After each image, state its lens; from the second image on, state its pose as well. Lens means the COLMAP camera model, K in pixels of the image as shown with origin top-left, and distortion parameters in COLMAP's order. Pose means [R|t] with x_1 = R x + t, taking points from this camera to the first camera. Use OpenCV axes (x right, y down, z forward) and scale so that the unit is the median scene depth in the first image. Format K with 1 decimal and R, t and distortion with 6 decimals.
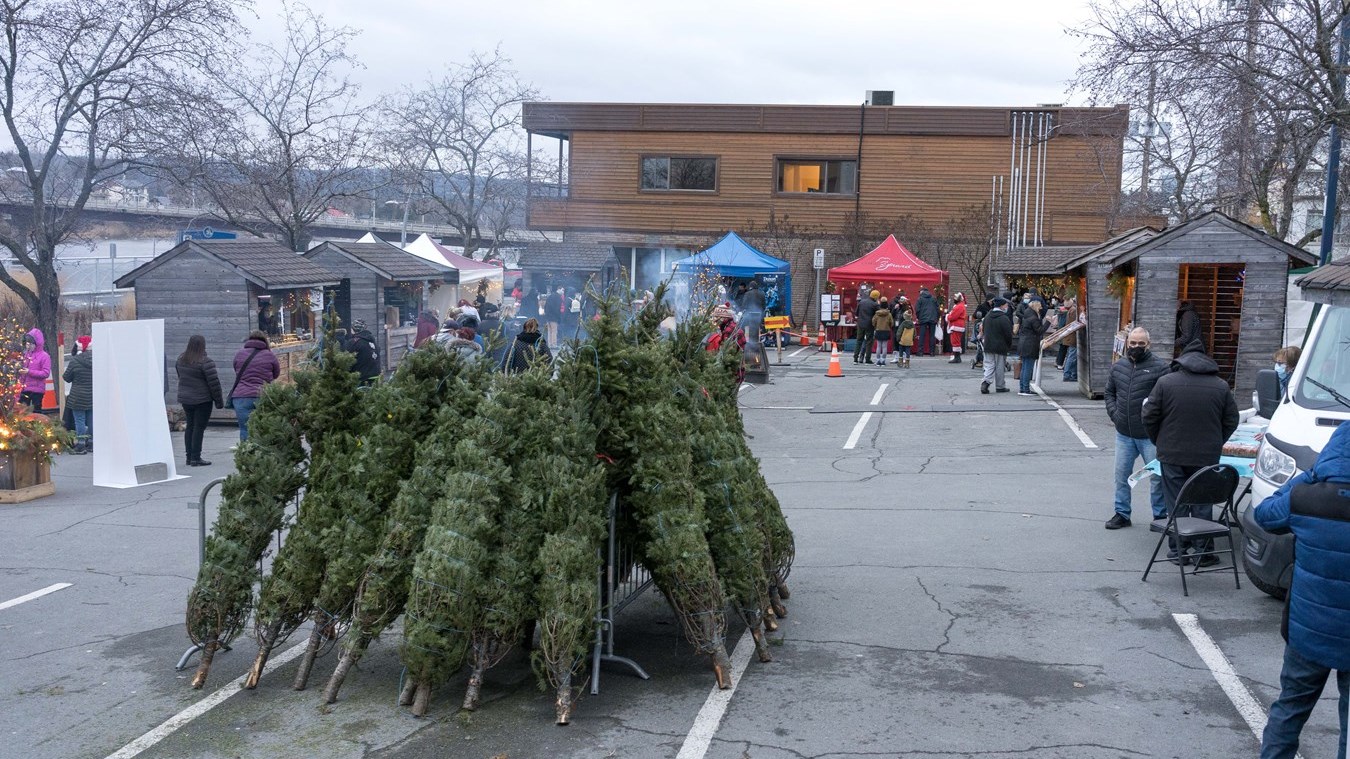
lens RADIAL K [[1190.1, 0, 676.1], [0, 1190.1, 391.2], [0, 0, 1]] dist [-0.006505, -0.005900]
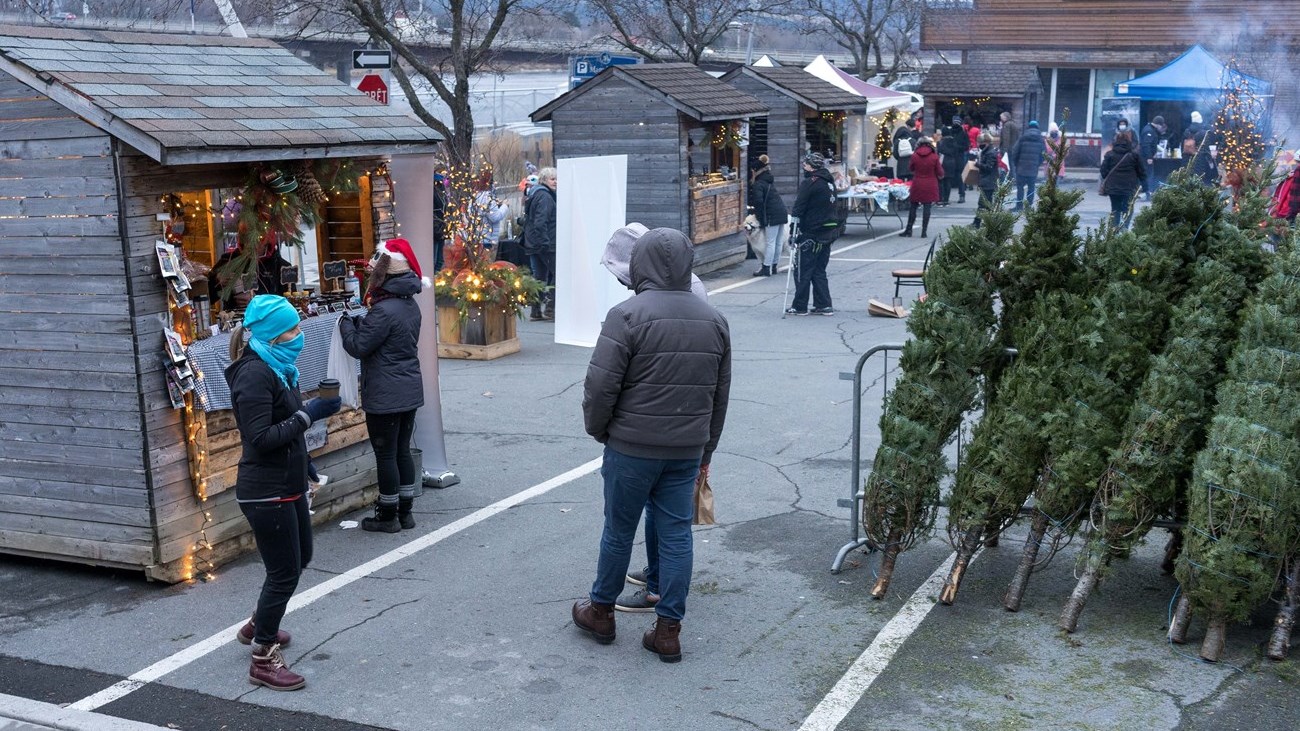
lens RADIAL K [[1352.4, 0, 648.3], [0, 1352.4, 357.3], [0, 0, 1]] dist [-0.003523, 0.000000]
pose [[0.966478, 0.031675, -0.254787, -0.316365], [-0.010044, 0.996266, 0.085754, 0.004330], [0.256551, -0.080320, 0.963188, 0.067199]]
